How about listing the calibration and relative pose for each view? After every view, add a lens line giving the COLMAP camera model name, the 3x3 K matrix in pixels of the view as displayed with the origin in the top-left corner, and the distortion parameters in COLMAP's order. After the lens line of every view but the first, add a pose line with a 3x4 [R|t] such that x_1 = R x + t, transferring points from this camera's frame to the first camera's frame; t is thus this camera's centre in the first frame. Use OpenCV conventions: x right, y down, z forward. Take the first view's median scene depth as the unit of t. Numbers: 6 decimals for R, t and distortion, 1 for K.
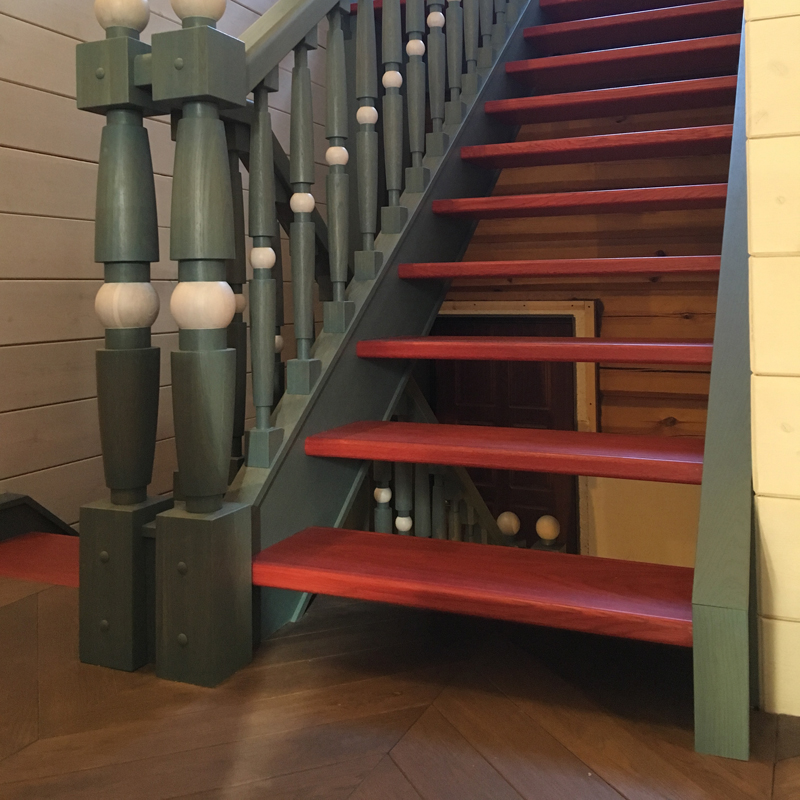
lens RADIAL K [[895.1, 0, 398.6], [0, 895.1, 274.4], [0, 0, 1]] dist [0.128578, -0.016831]
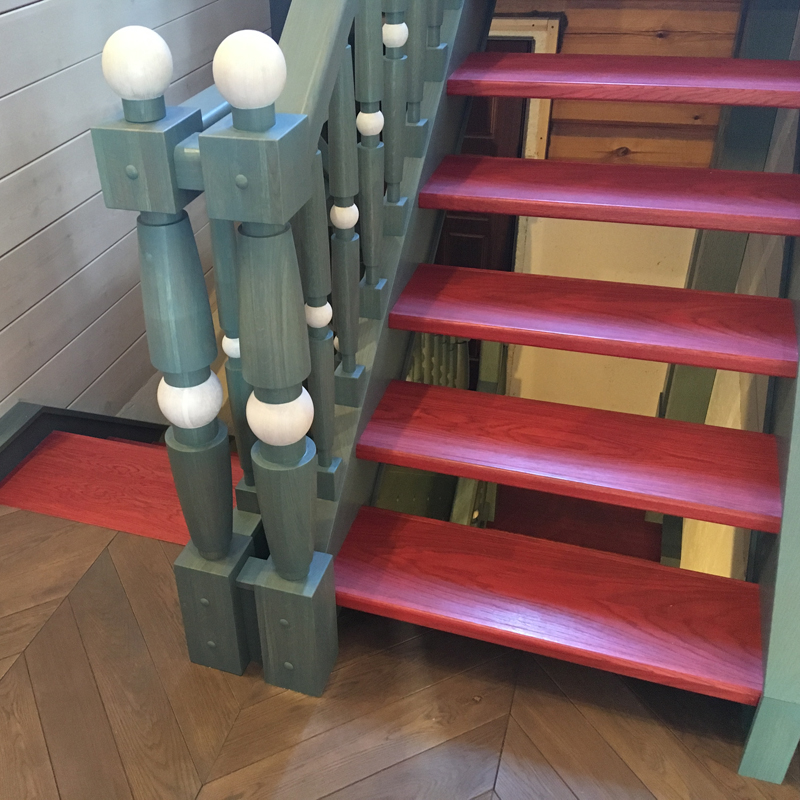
lens RADIAL K [[902.0, 0, 307.9], [0, 902.0, 397.6], [0, 0, 1]] dist [0.134820, -0.212295]
pose [[0.997477, -0.065200, 0.028088, -0.172469], [0.038519, 0.829391, 0.557339, -0.406477], [-0.059635, -0.554850, 0.829810, 0.183333]]
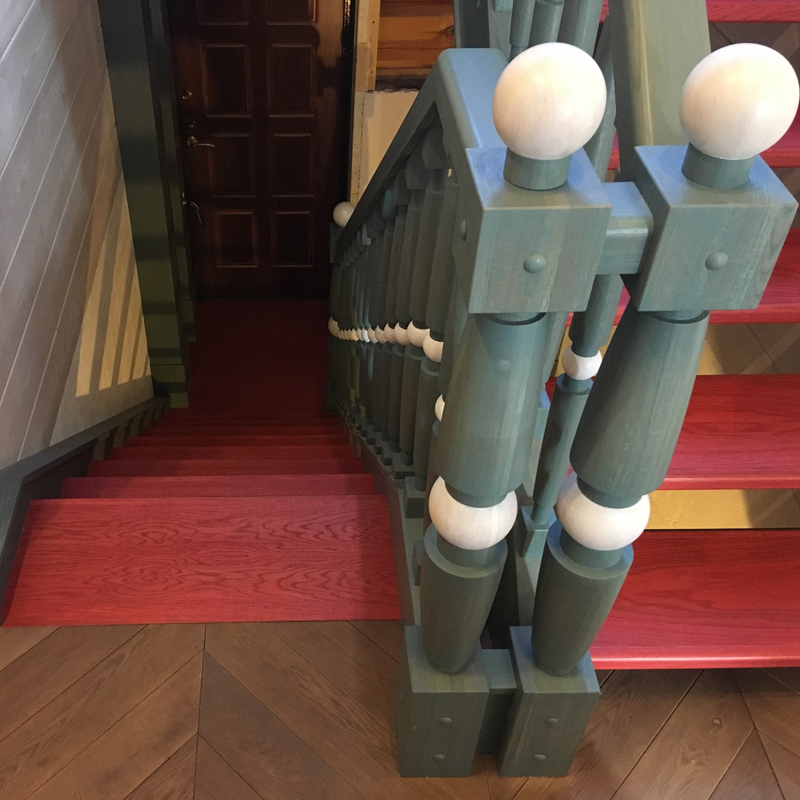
lens RADIAL K [[902.0, 0, 307.9], [0, 902.0, 397.6], [0, 0, 1]] dist [0.134820, -0.212295]
pose [[0.906772, -0.271629, 0.322462, -0.524385], [-0.018991, 0.737727, 0.674832, -0.426412], [-0.421193, -0.618043, 0.663792, 0.537657]]
